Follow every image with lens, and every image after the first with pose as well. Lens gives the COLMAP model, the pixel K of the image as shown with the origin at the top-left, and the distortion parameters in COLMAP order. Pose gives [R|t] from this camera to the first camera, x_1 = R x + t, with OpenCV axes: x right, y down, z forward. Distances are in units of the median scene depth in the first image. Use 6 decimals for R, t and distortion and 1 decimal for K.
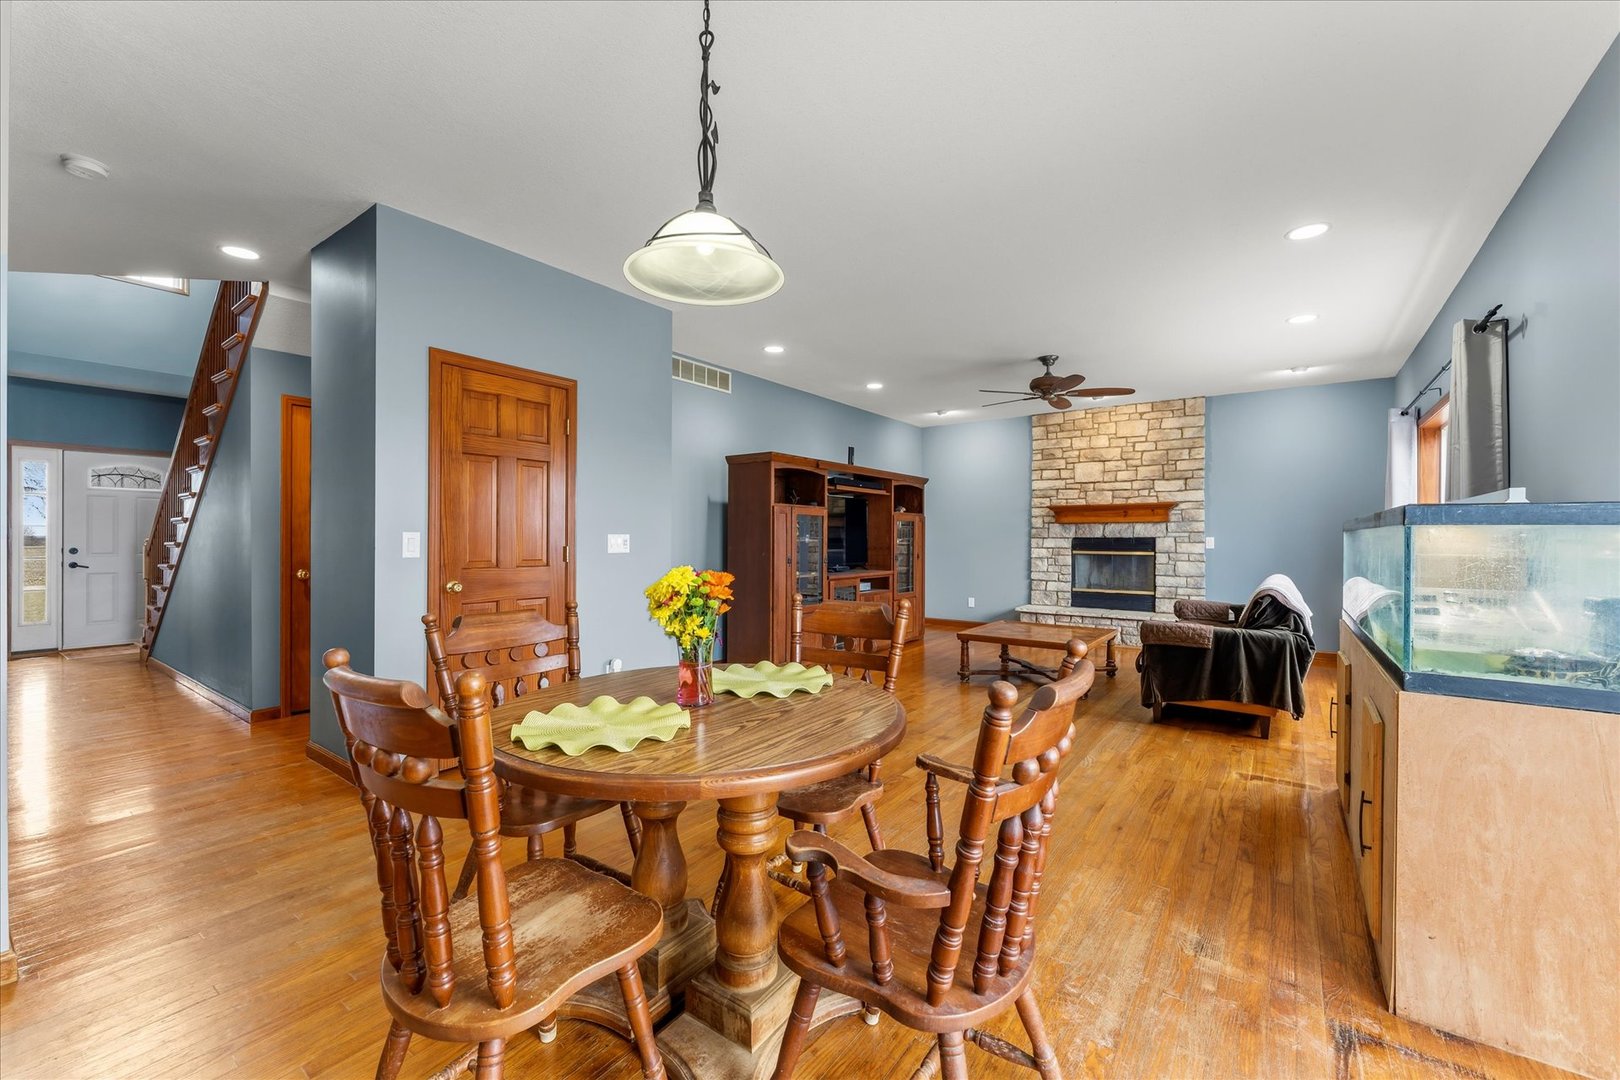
lens RADIAL K [[658.5, 0, 804.0], [0, 658.5, 535.8], [0, 0, 1]] dist [-0.002108, -0.000369]
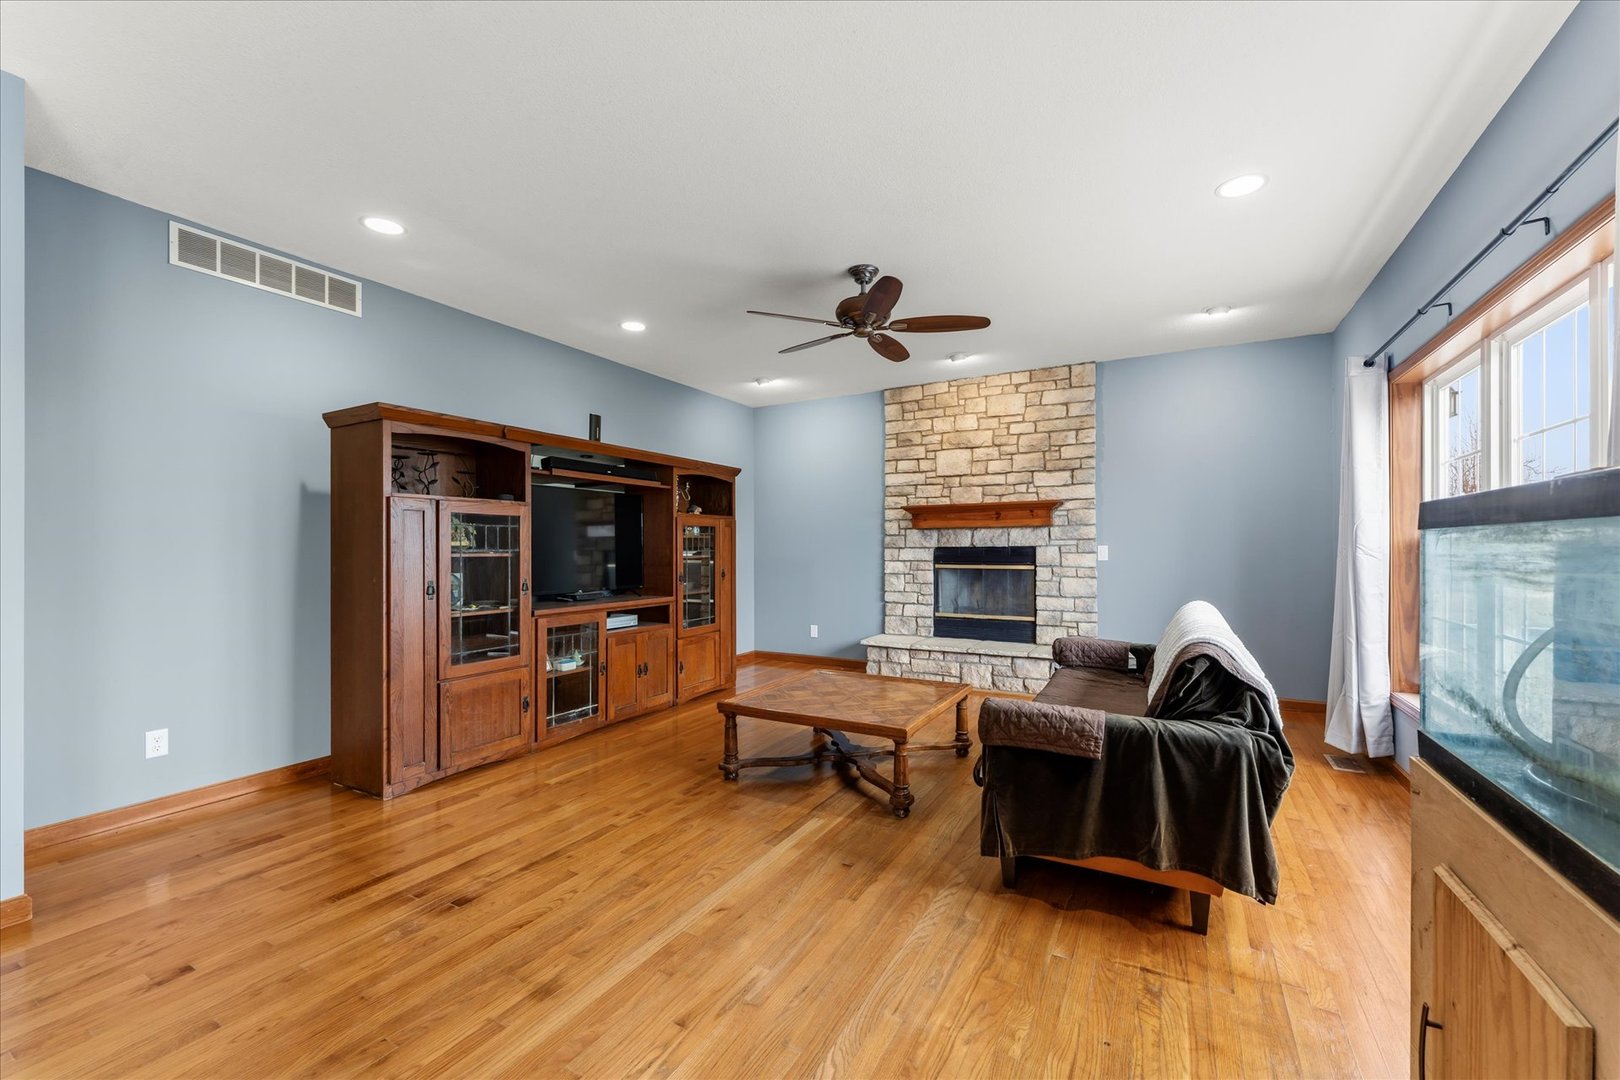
lens RADIAL K [[618.6, 0, 805.7], [0, 618.6, 545.2], [0, 0, 1]] dist [-0.000105, -0.000003]
pose [[0.994944, -0.006269, 0.100238, 0.198805], [0.006454, 0.999978, -0.001517, 0.000387], [-0.100227, 0.002157, 0.994962, 0.315111]]
